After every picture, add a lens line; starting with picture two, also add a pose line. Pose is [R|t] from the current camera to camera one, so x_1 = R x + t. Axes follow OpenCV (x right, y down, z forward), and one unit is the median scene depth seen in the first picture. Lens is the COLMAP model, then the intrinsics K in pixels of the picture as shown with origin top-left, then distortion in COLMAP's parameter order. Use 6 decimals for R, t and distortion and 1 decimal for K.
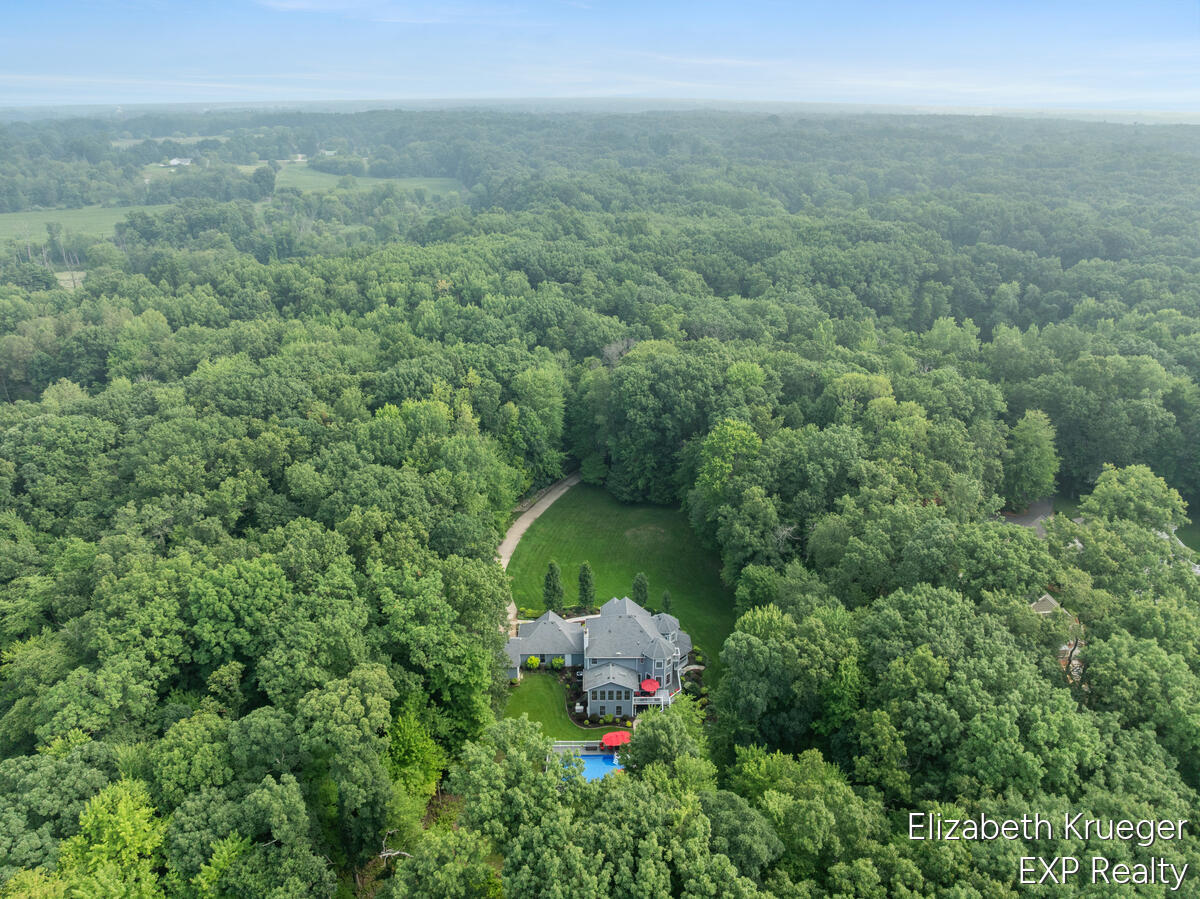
lens RADIAL K [[852.1, 0, 600.4], [0, 852.1, 448.2], [0, 0, 1]] dist [-0.036772, 0.000607]
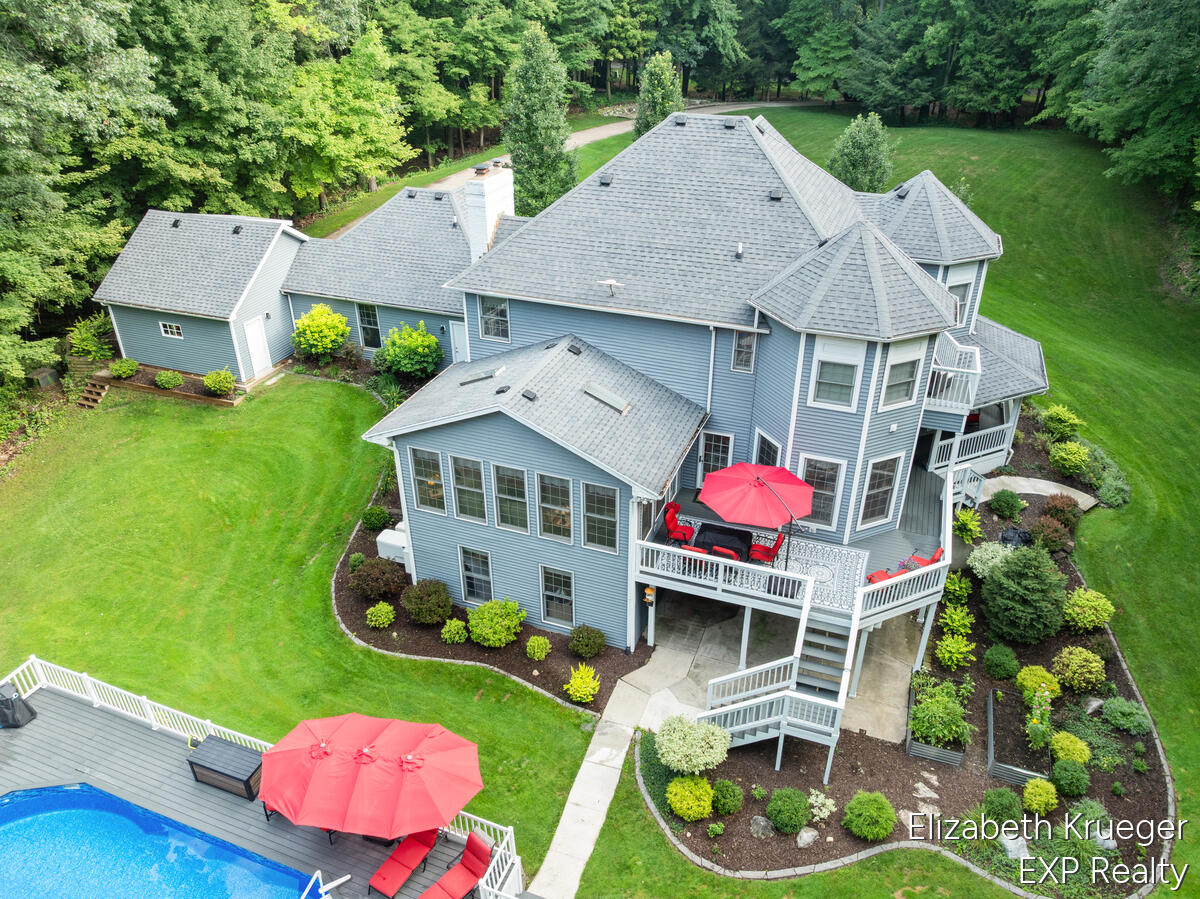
lens RADIAL K [[852.1, 0, 598.1], [0, 852.1, 446.9], [0, 0, 1]] dist [-0.036772, 0.000607]
pose [[0.930719, 0.178220, -0.319373, 0.080996], [-0.139643, 0.980246, 0.140059, 0.250757], [0.338026, -0.085758, 0.937222, 0.833956]]
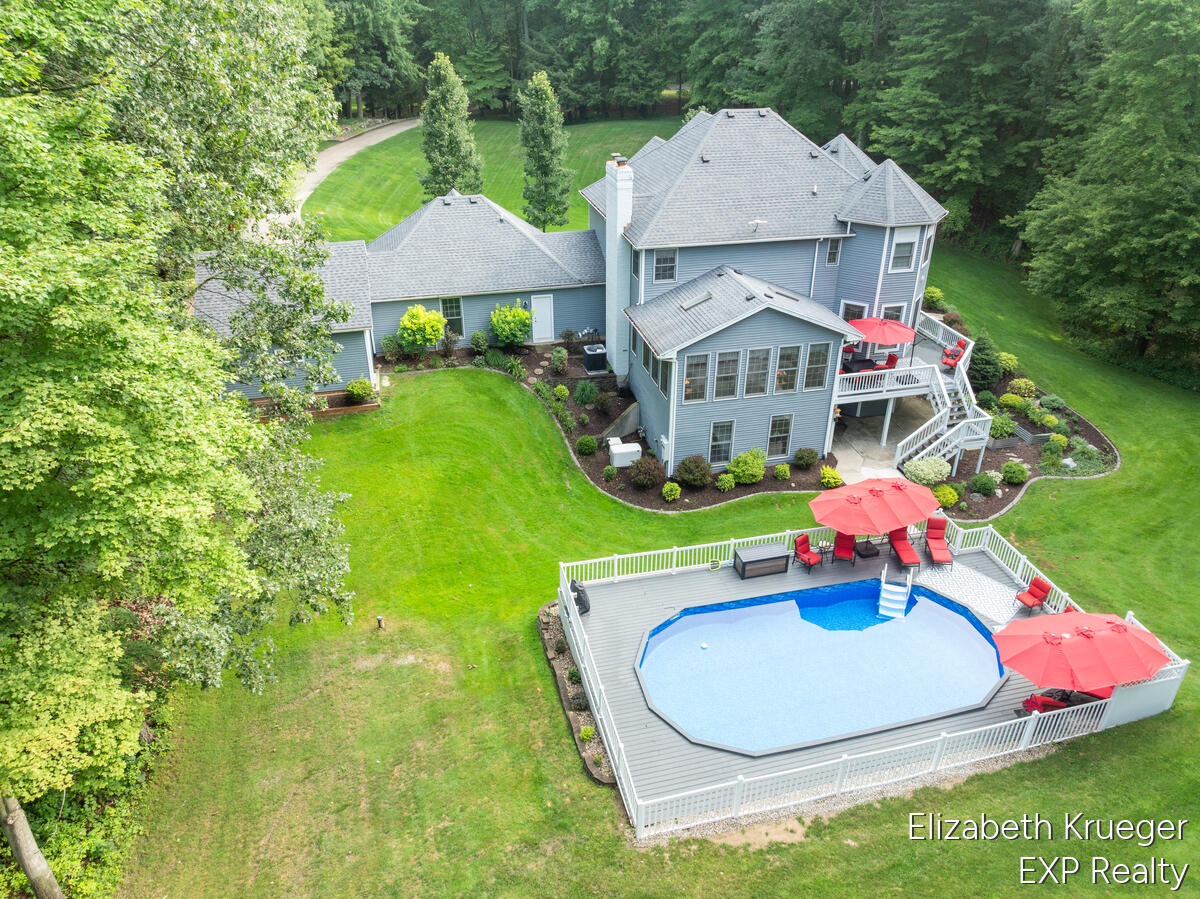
lens RADIAL K [[852.1, 0, 599.4], [0, 852.1, 454.8], [0, 0, 1]] dist [-0.036772, 0.000607]
pose [[0.976029, -0.109606, 0.188028, -0.083030], [0.088401, 0.989107, 0.117694, 0.277690], [-0.198880, -0.098251, 0.975086, 0.750024]]
